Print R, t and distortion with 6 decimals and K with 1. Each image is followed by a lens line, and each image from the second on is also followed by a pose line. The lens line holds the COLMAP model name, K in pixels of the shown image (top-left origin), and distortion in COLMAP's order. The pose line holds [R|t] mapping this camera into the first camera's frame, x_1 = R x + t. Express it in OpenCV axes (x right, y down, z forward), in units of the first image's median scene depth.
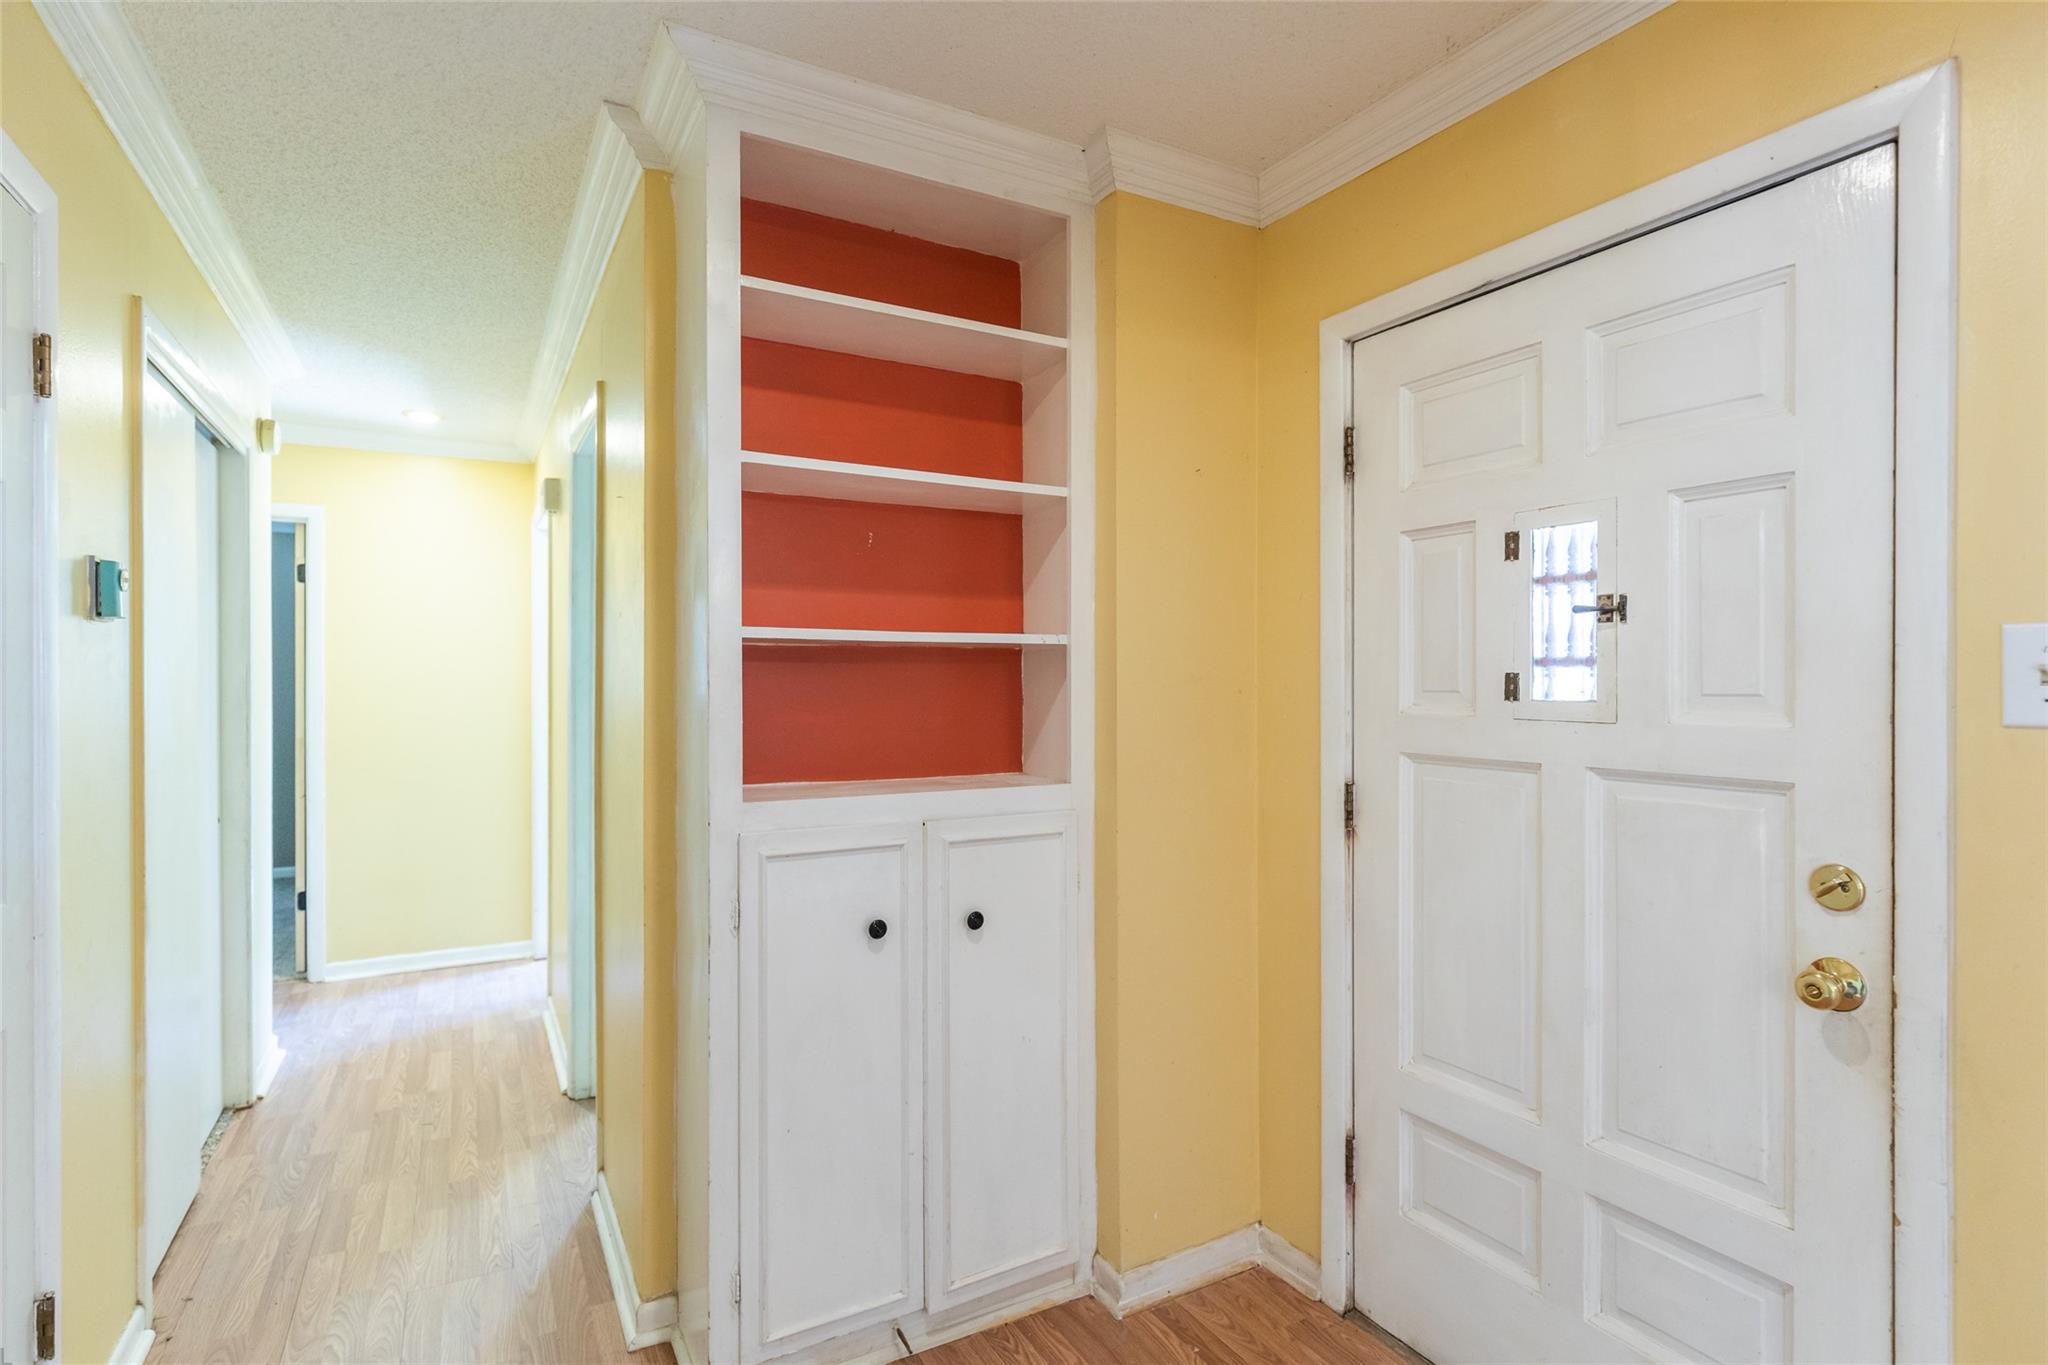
lens RADIAL K [[1011.5, 0, 1040.9], [0, 1011.5, 677.3], [0, 0, 1]] dist [0.001689, 0.000180]
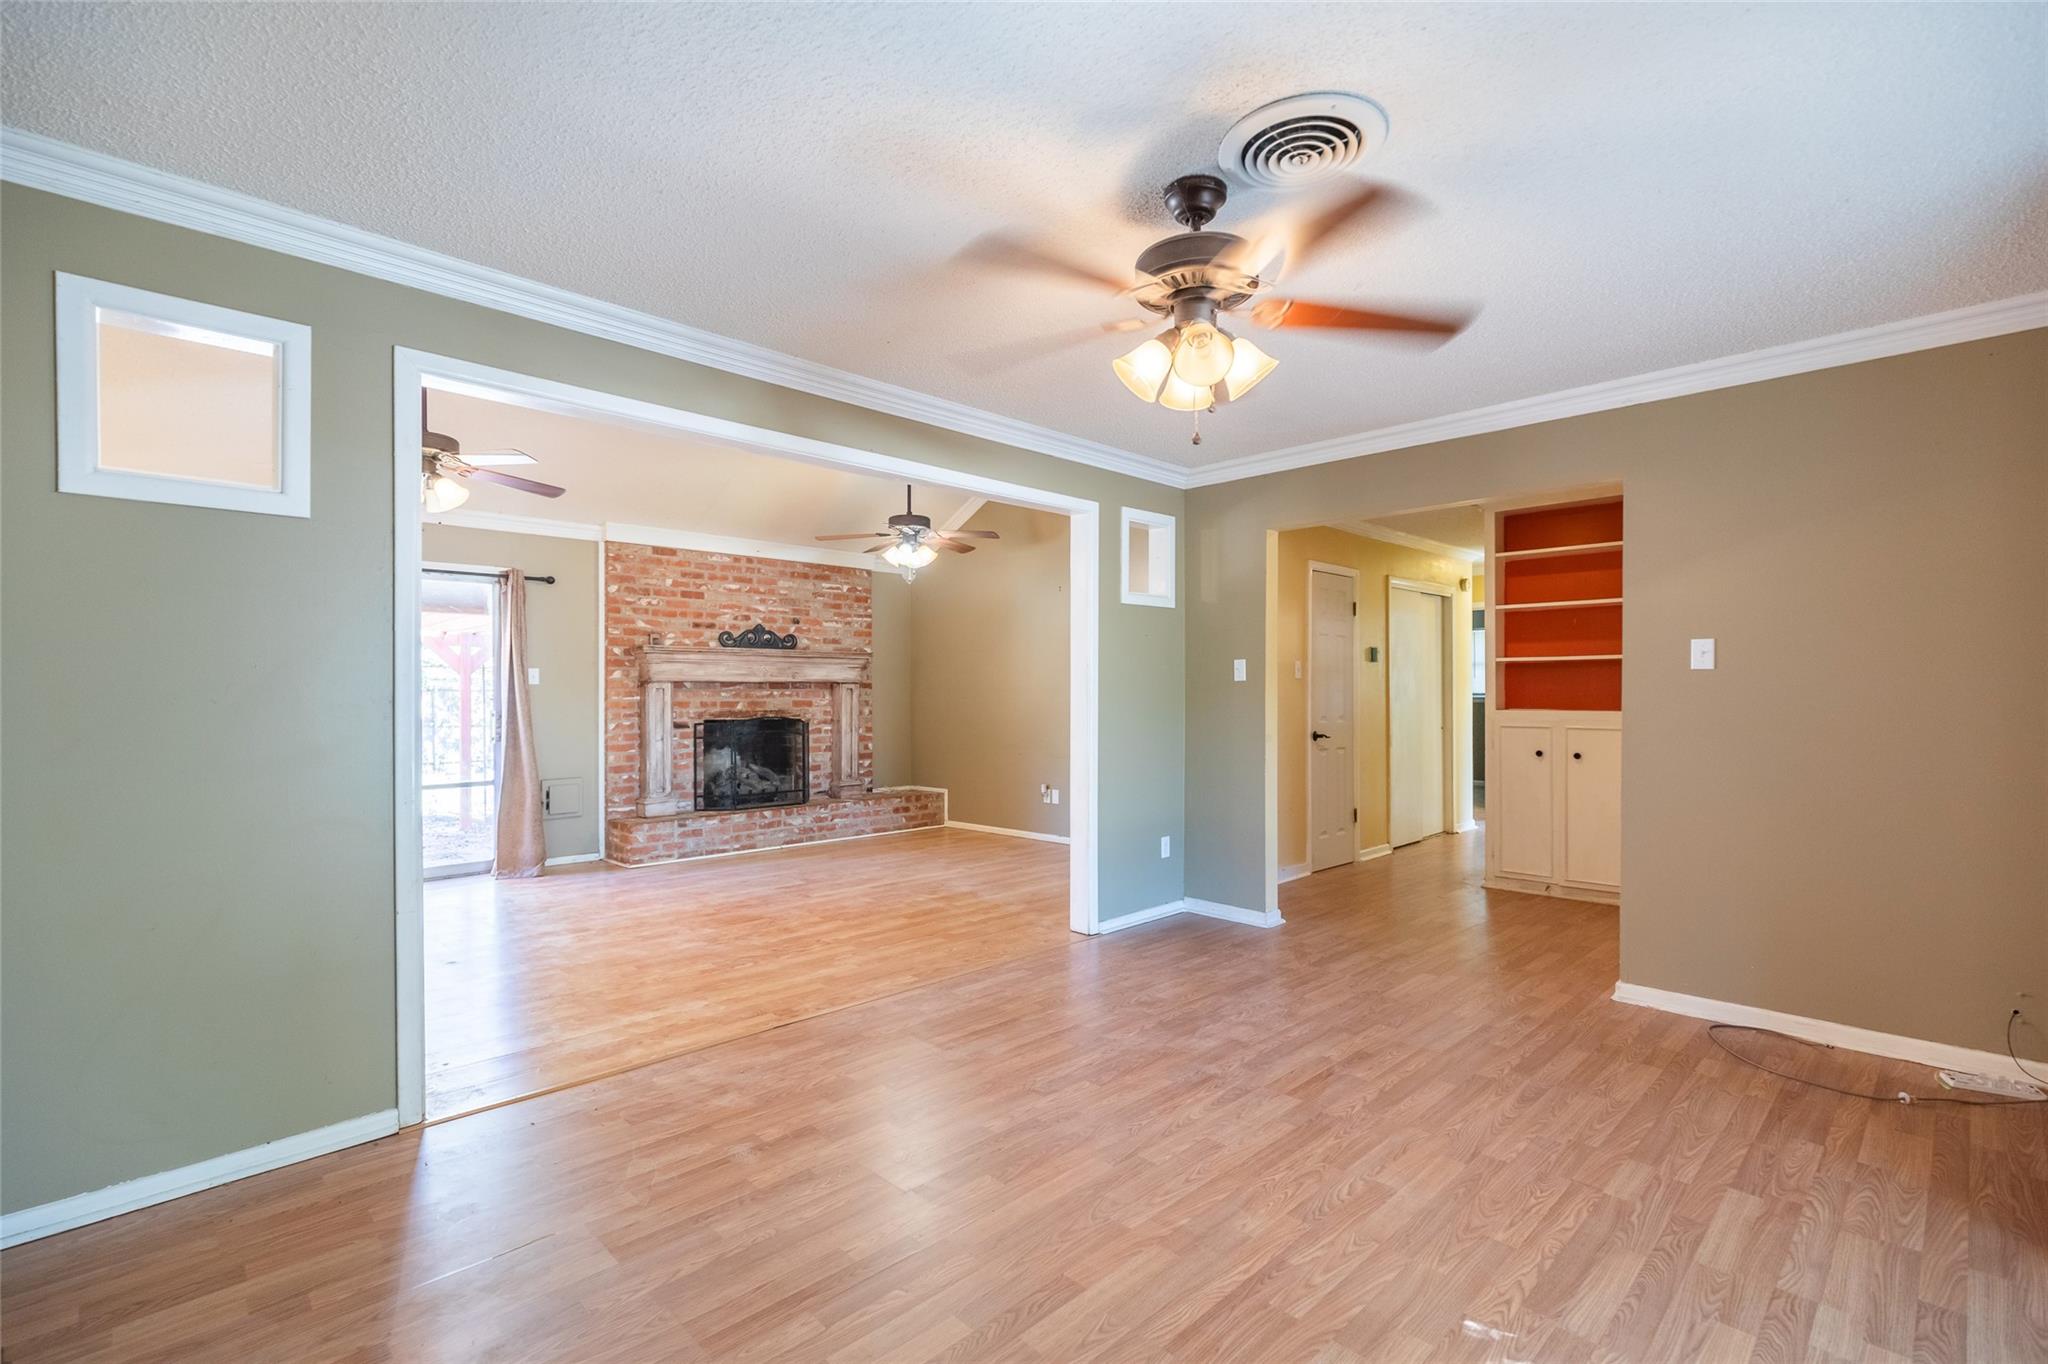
lens RADIAL K [[942.9, 0, 1036.4], [0, 942.9, 684.7], [0, 0, 1]] dist [0.002030, 0.000012]
pose [[0.254615, -0.010161, -0.966989, 2.551737], [0.017758, 0.999825, -0.005830, 0.033185], [0.966879, -0.015688, 0.254751, -1.384539]]
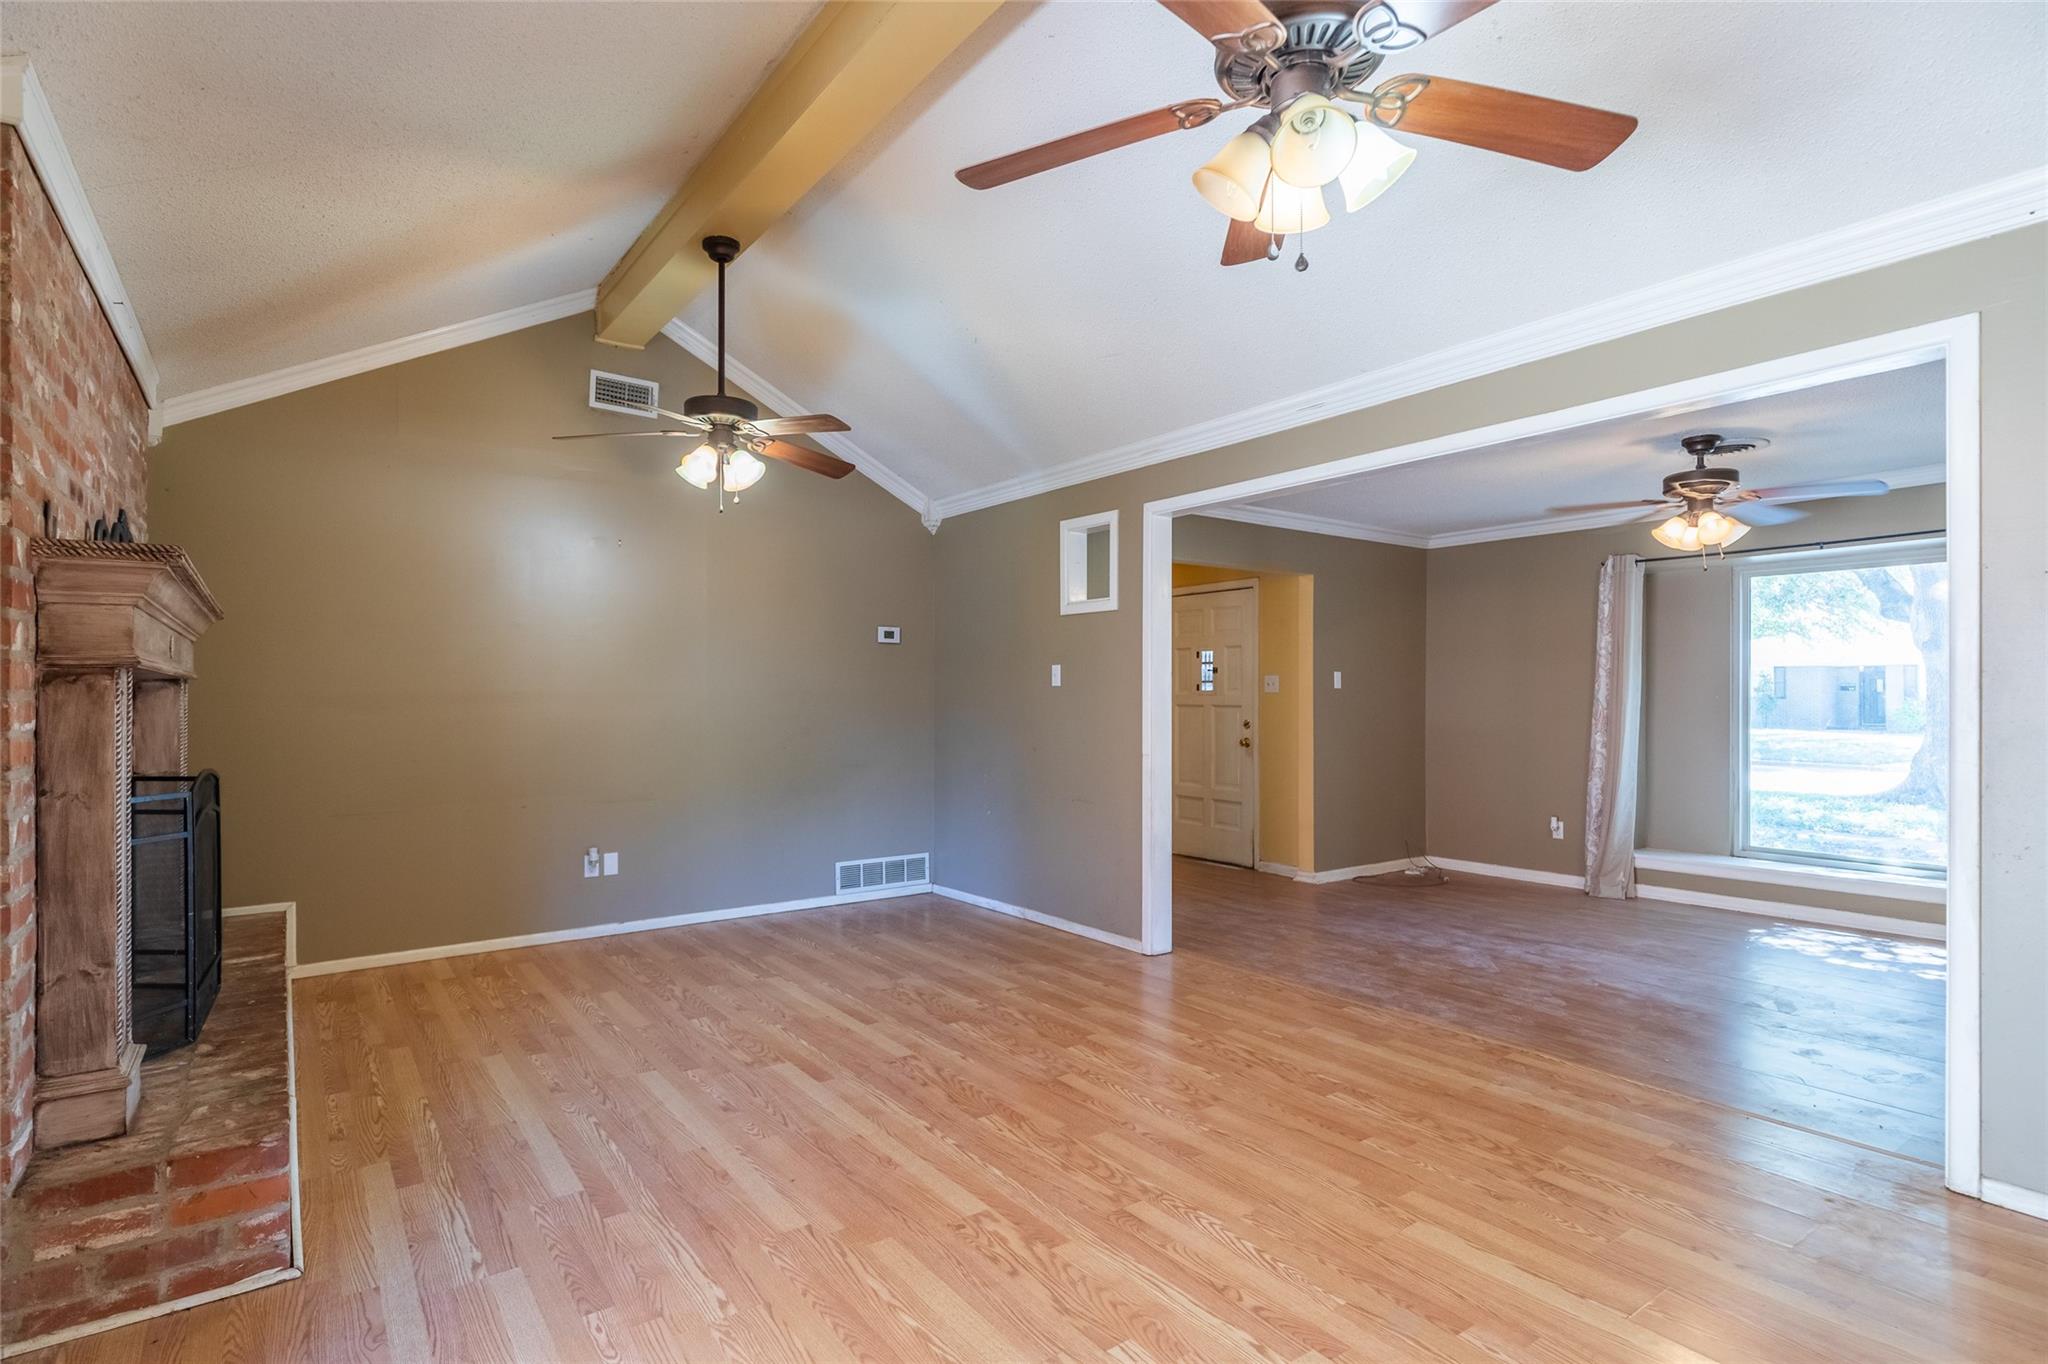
lens RADIAL K [[1011.5, 0, 1020.0], [0, 1011.5, 687.8], [0, 0, 1]] dist [0.001689, 0.000180]
pose [[0.995288, -0.000589, 0.096958, -0.736474], [-0.000293, 0.999959, 0.009091, -0.027482], [-0.096959, -0.009077, 0.995247, -3.336445]]
